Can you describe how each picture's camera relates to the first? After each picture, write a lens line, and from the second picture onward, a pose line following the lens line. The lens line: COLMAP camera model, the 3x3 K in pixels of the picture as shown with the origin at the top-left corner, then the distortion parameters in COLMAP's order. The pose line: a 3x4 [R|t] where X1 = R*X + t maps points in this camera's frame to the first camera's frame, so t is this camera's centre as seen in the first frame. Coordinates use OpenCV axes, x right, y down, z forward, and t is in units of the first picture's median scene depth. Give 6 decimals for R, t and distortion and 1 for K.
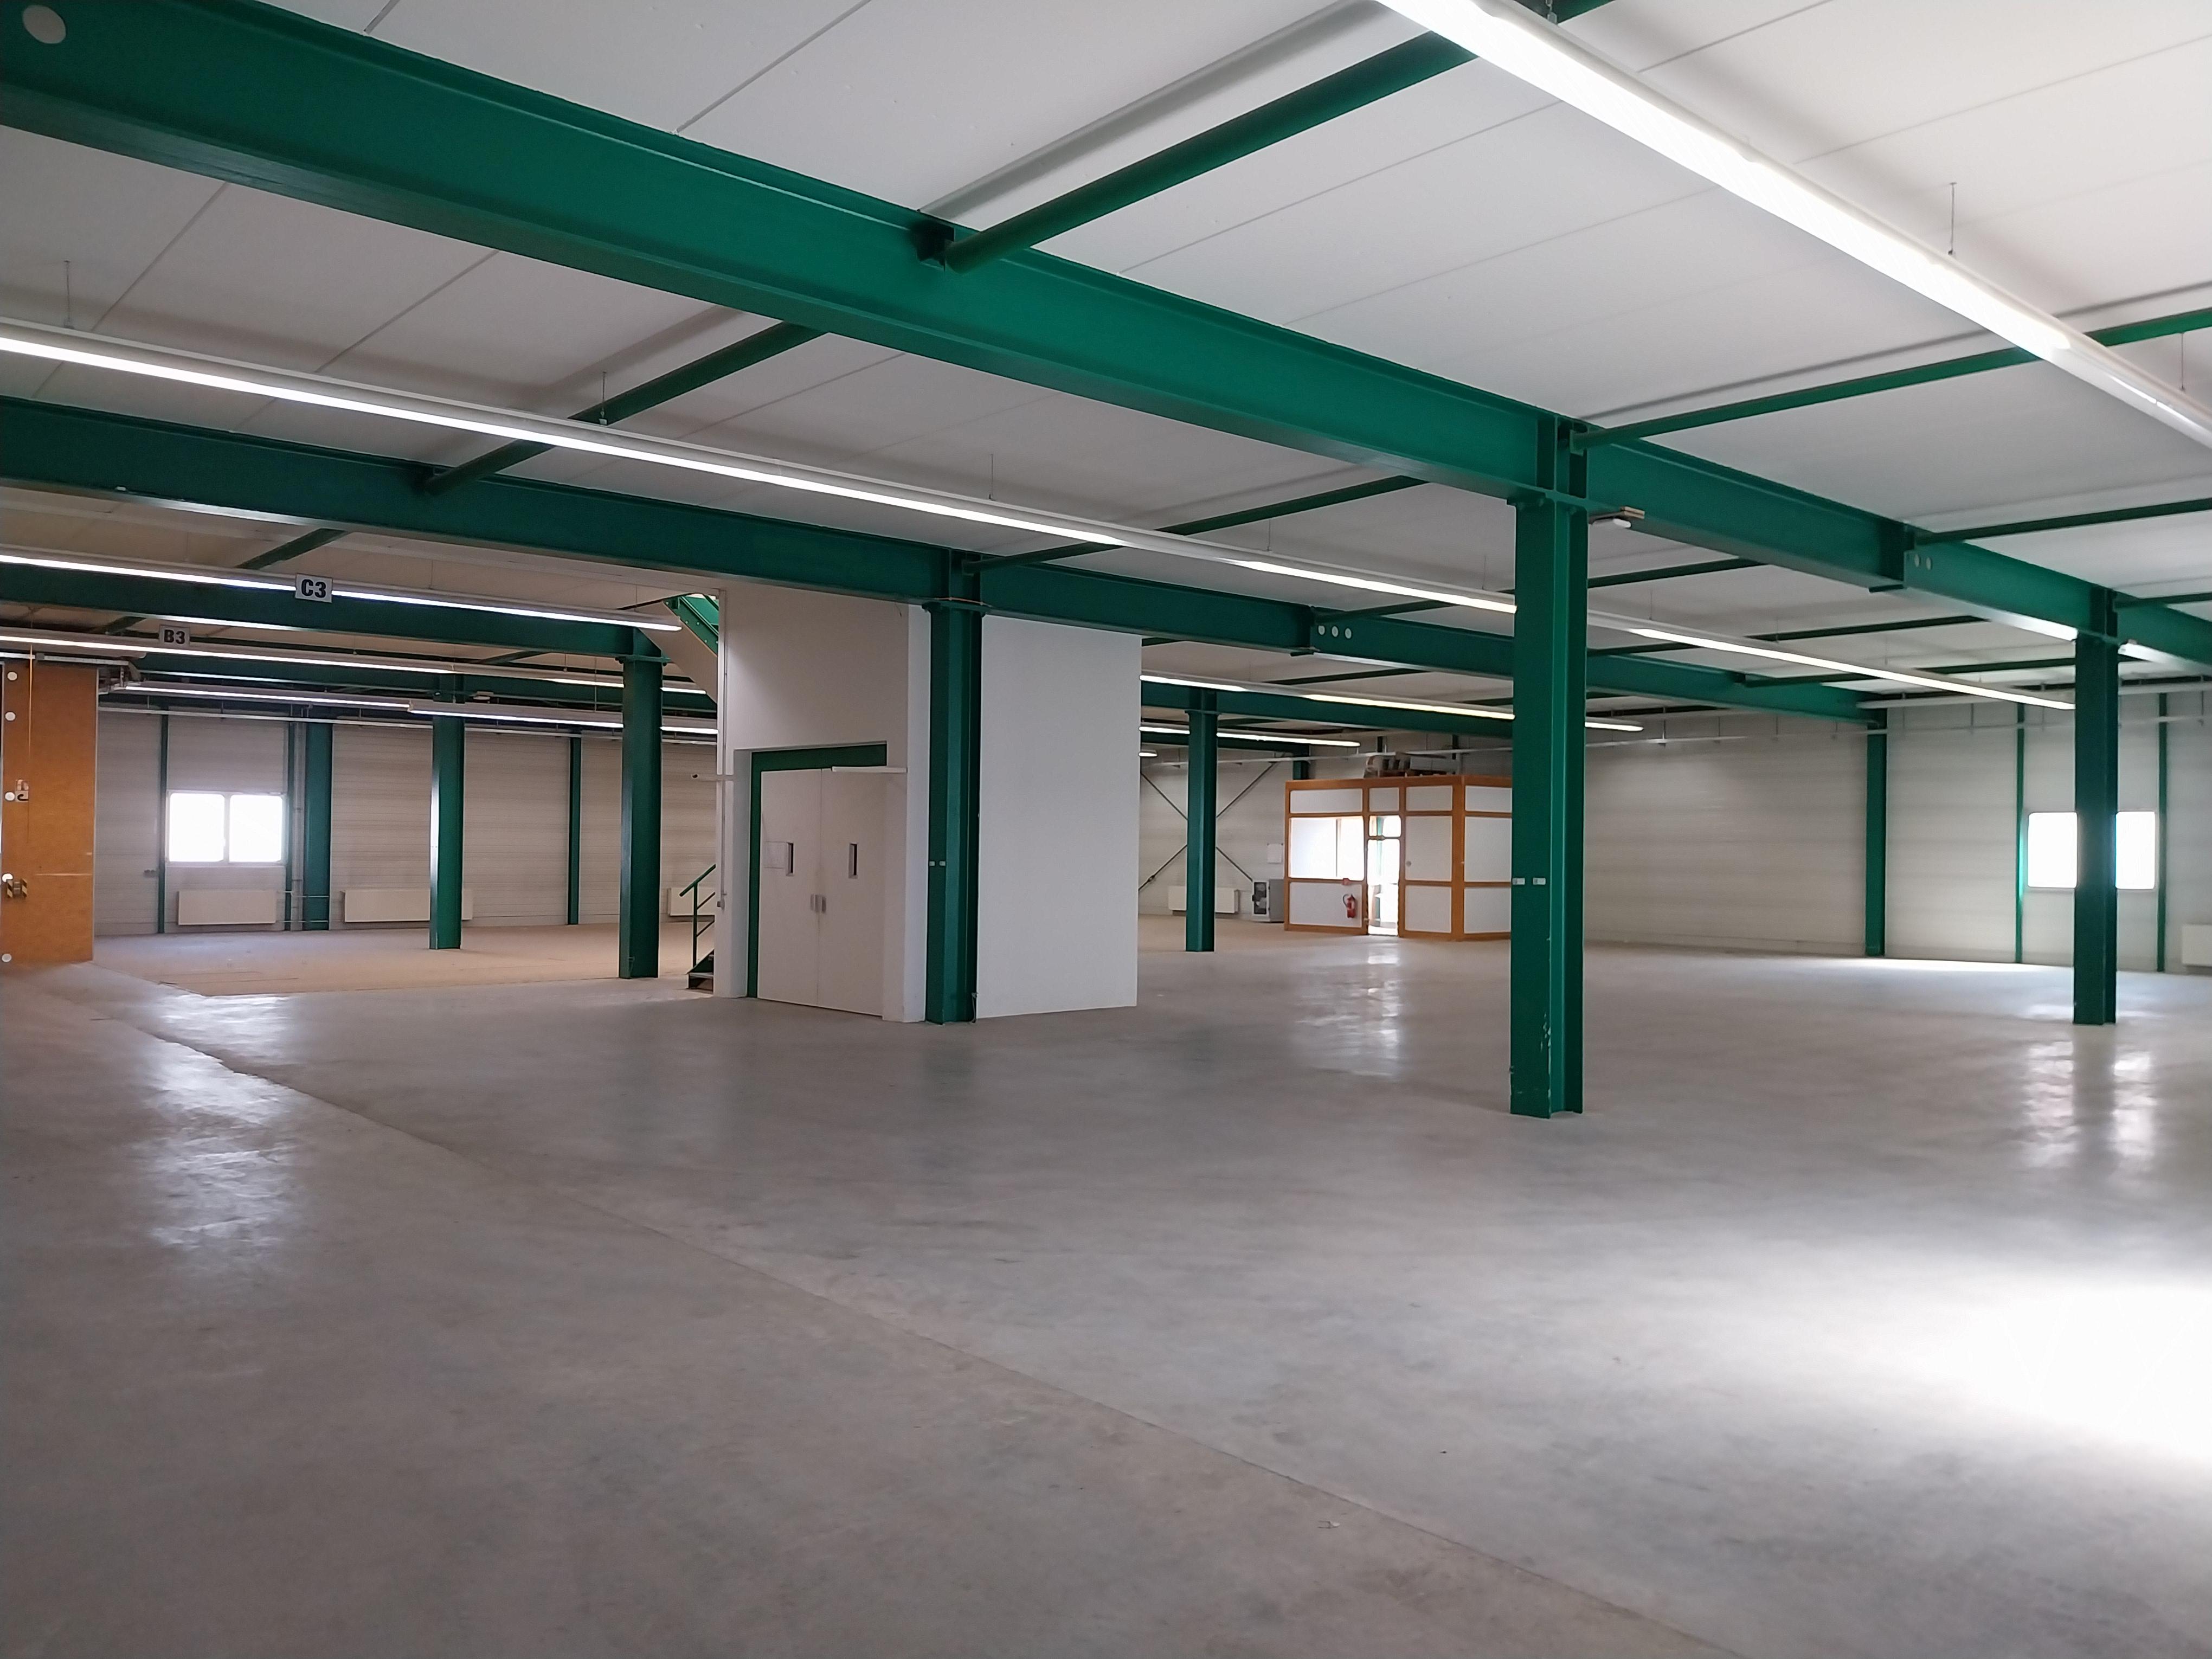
lens RADIAL K [[1701.3, 0, 1074.1], [0, 1701.3, 835.6], [0, 0, 1]] dist [0.165942, -0.295897]
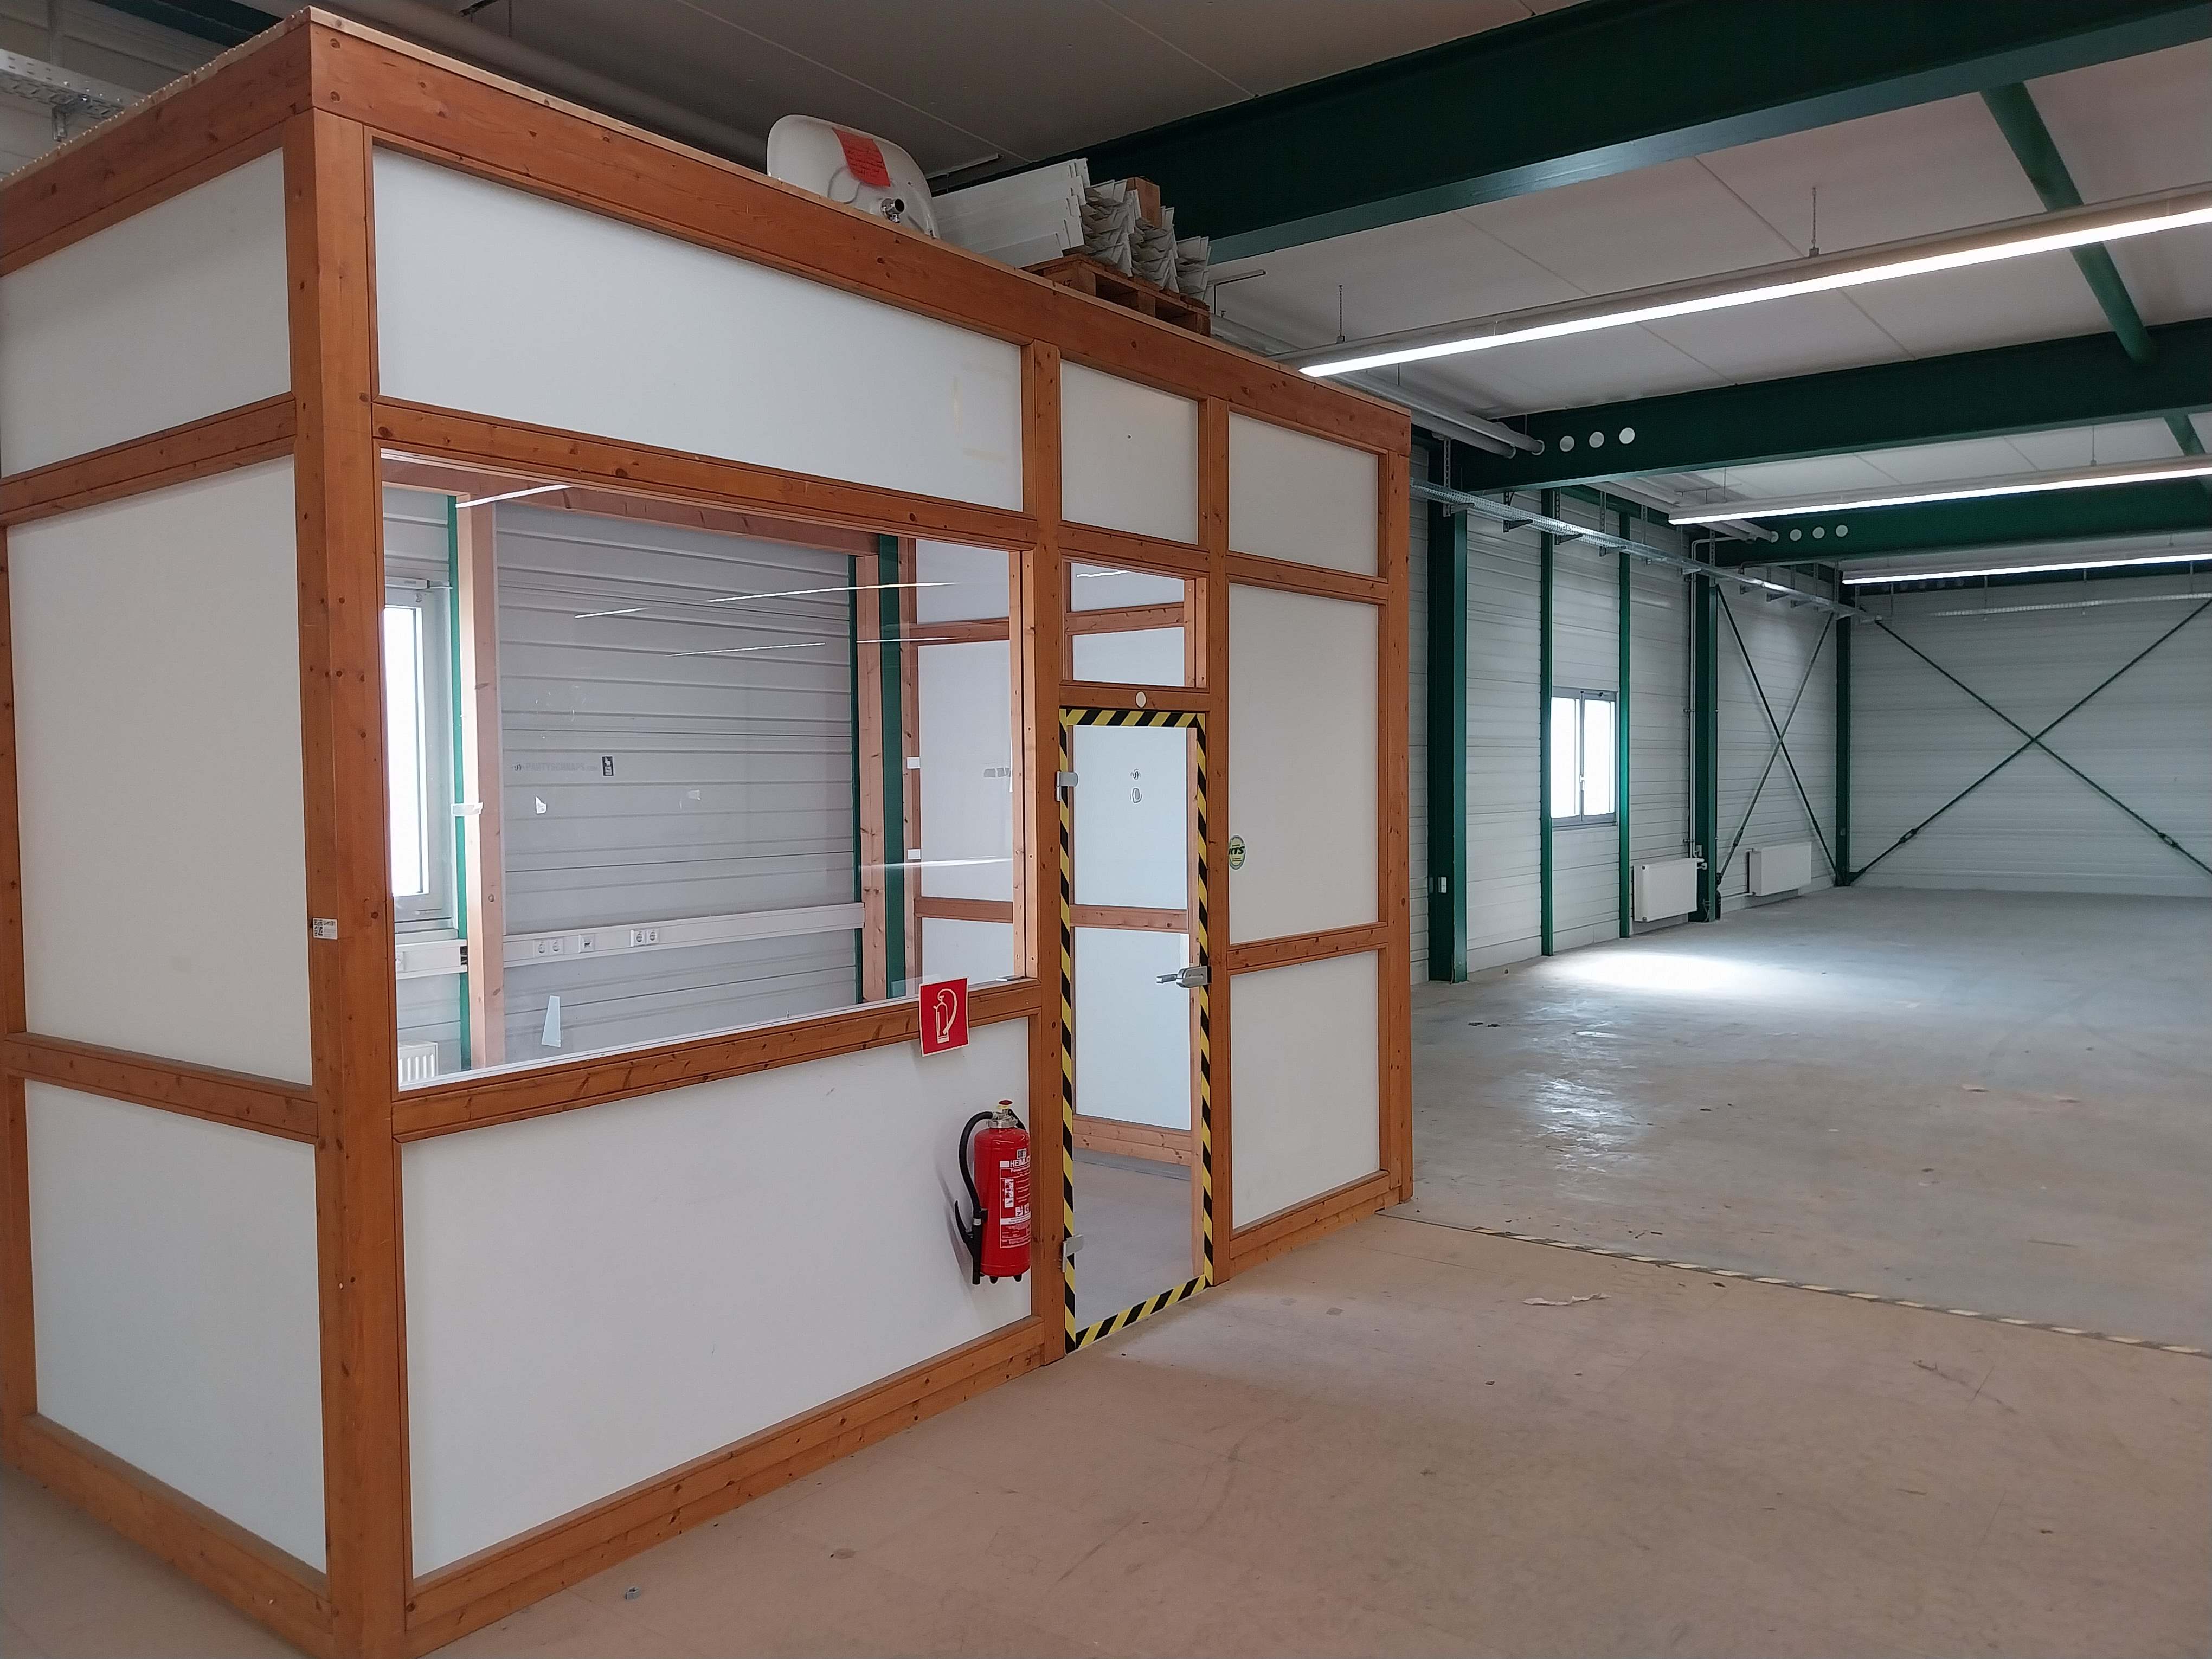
lens RADIAL K [[1701.3, 0, 1074.1], [0, 1701.3, 835.6], [0, 0, 1]] dist [0.165942, -0.295897]
pose [[-0.237987, -0.050904, 0.969934, 0.028142], [-0.006751, 0.998688, 0.050756, 0.005613], [-0.971245, 0.005531, -0.238018, 1.058895]]
